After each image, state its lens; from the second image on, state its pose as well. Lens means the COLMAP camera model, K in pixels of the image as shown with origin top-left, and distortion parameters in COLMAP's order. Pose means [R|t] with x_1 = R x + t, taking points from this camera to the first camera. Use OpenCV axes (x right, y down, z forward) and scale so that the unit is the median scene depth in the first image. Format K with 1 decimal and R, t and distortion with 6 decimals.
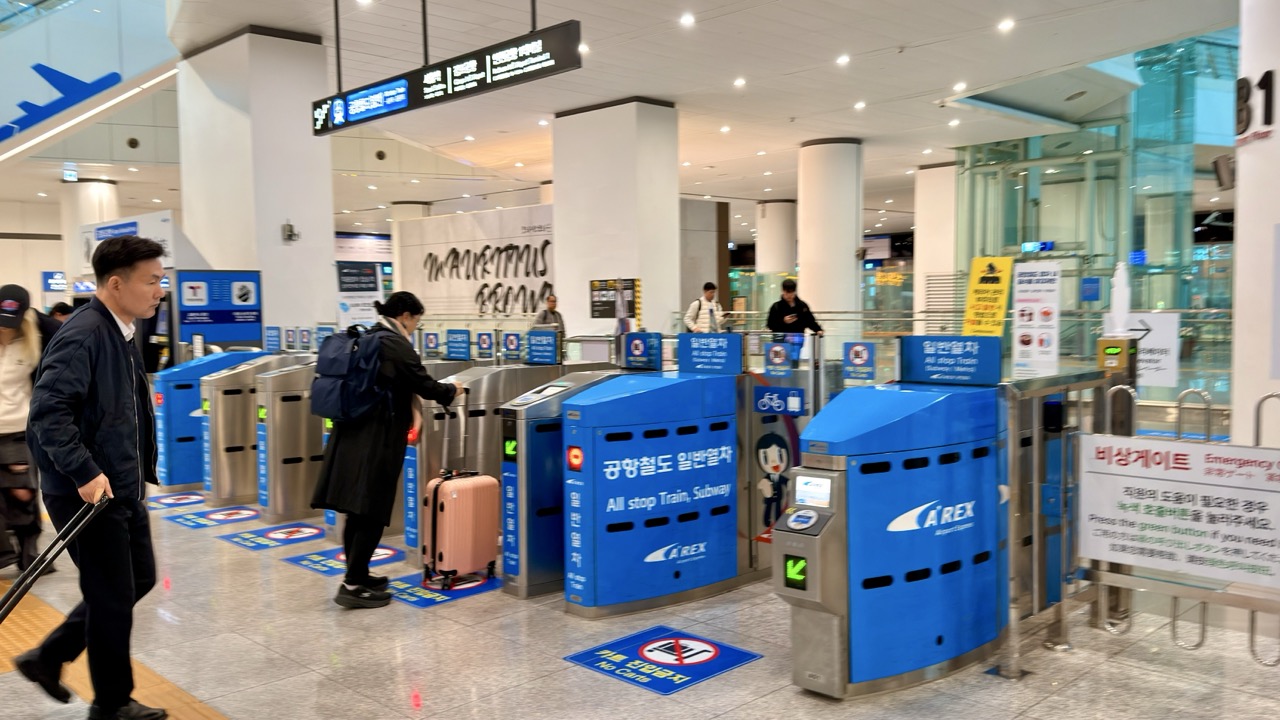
lens RADIAL K [[1080.1, 0, 640.0], [0, 1080.1, 360.0], [0, 0, 1]] dist [0.148492, -0.345805]
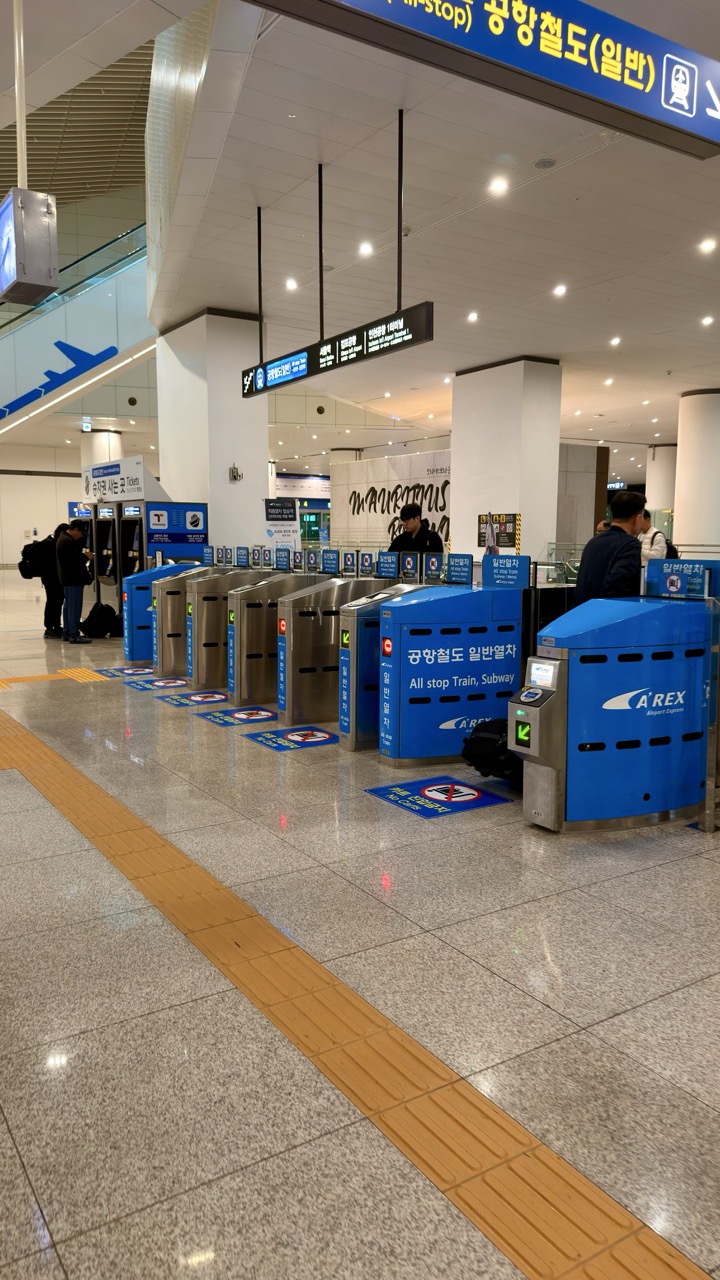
lens RADIAL K [[947.2, 0, 360.0], [0, 947.2, 640.0], [0, 0, 1]] dist [0.100054, -0.000599]
pose [[0.974906, 0.043464, -0.218333, 0.111435], [-0.031241, 0.997761, 0.059127, 0.010522], [0.220415, -0.050822, 0.974081, -0.093081]]
